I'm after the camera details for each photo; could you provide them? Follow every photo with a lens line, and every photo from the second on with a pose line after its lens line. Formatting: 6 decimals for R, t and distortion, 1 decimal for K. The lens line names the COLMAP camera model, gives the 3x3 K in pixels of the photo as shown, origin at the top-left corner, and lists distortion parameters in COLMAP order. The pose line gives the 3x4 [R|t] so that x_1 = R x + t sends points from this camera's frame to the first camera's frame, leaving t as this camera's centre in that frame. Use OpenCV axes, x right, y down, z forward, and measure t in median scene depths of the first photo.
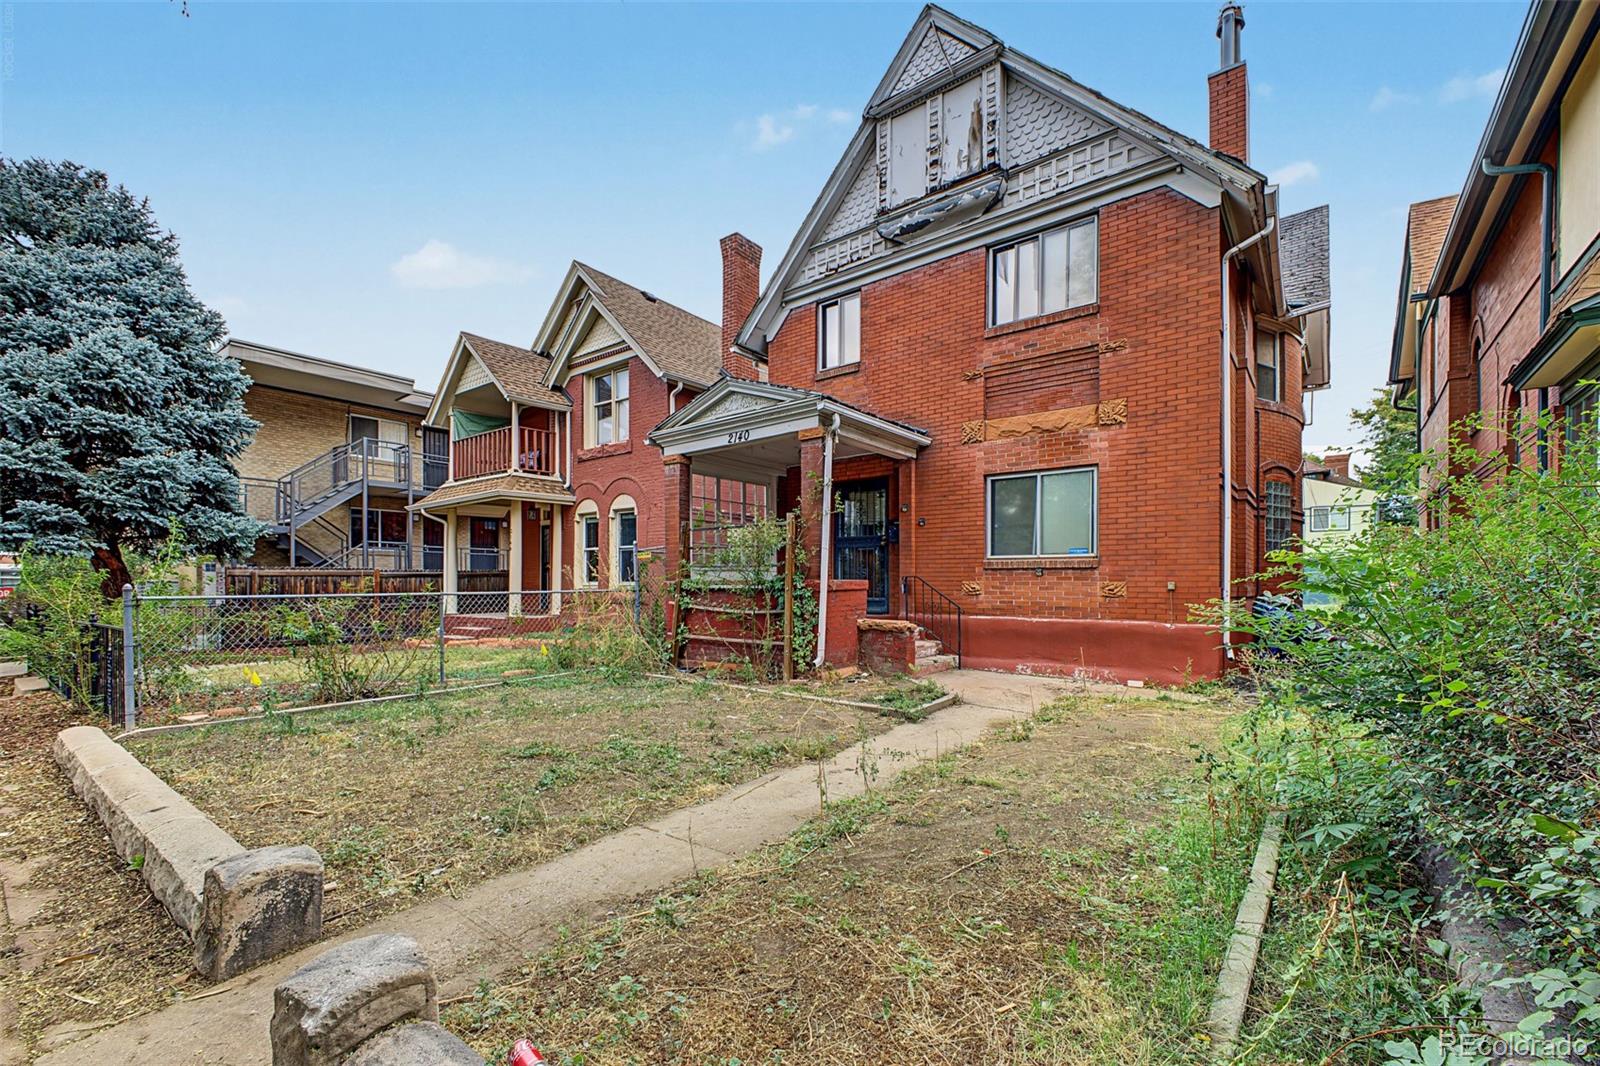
lens RADIAL K [[660.6, 0, 798.8], [0, 660.6, 578.7], [0, 0, 1]] dist [0.000002, -0.000125]
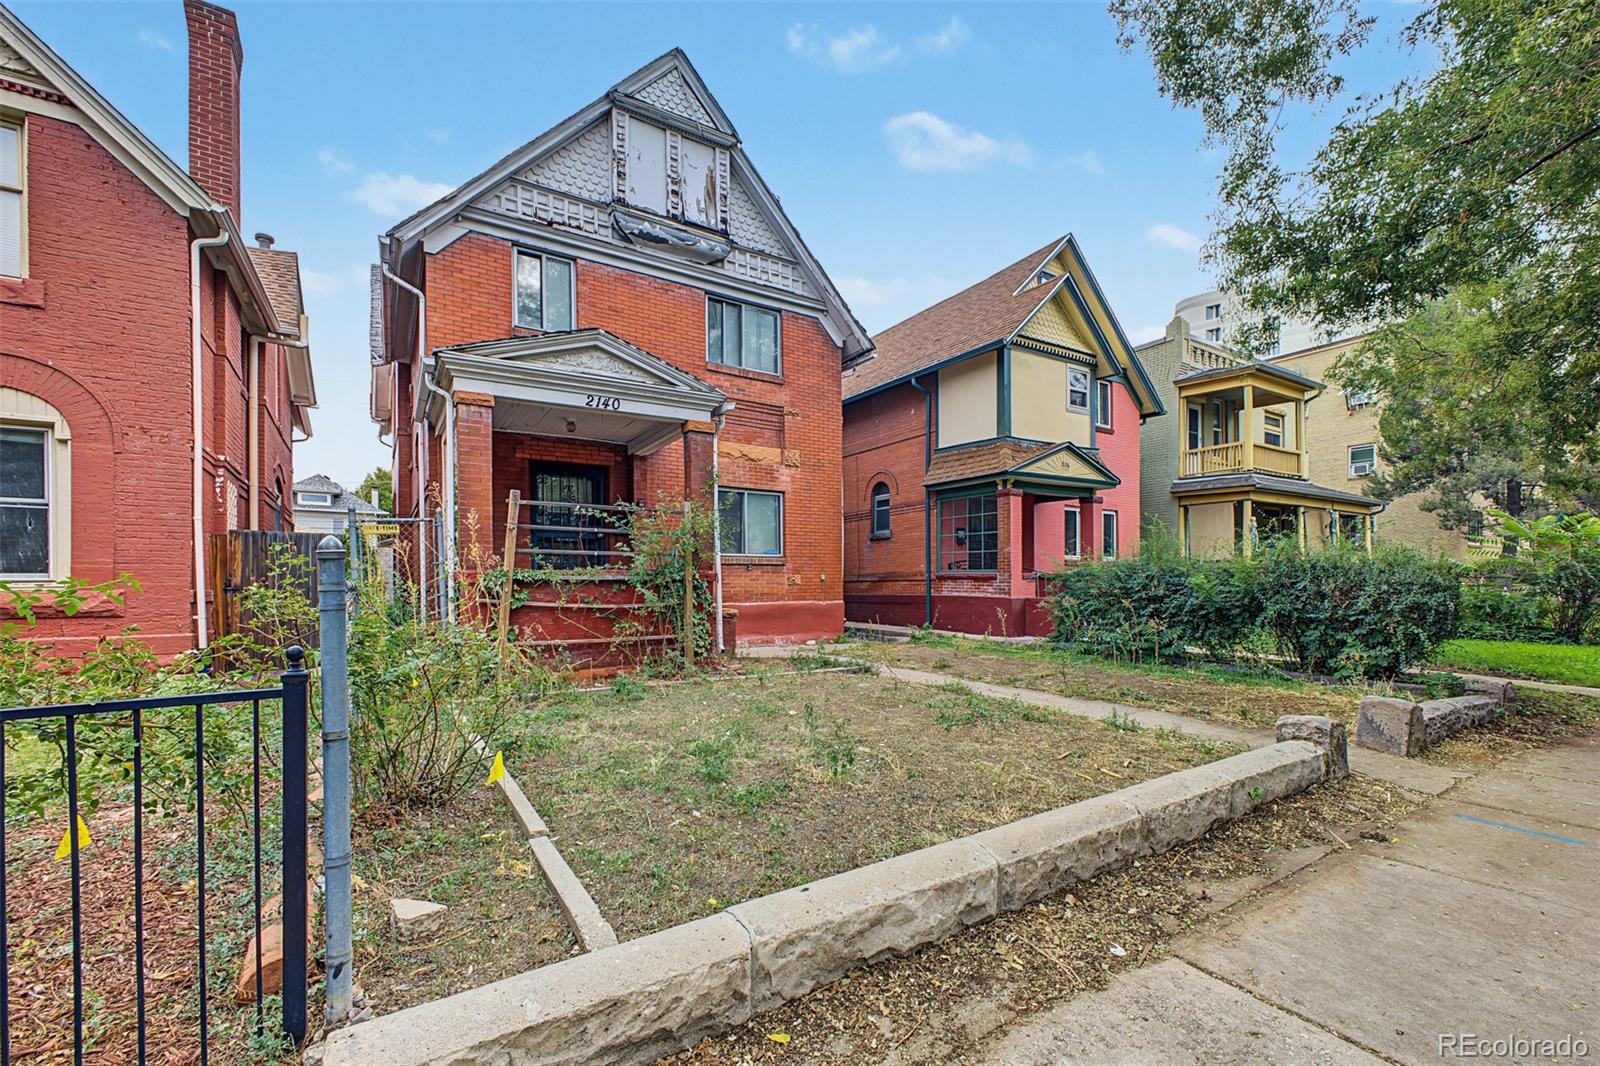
lens RADIAL K [[654.0, 0, 799.1], [0, 654.0, 589.1], [0, 0, 1]] dist [-0.000008, -0.000043]
pose [[0.336982, -0.008253, 0.941475, -0.798990], [-0.001214, 0.999957, 0.009201, 0.020730], [-0.941510, -0.004244, 0.336957, 0.461828]]
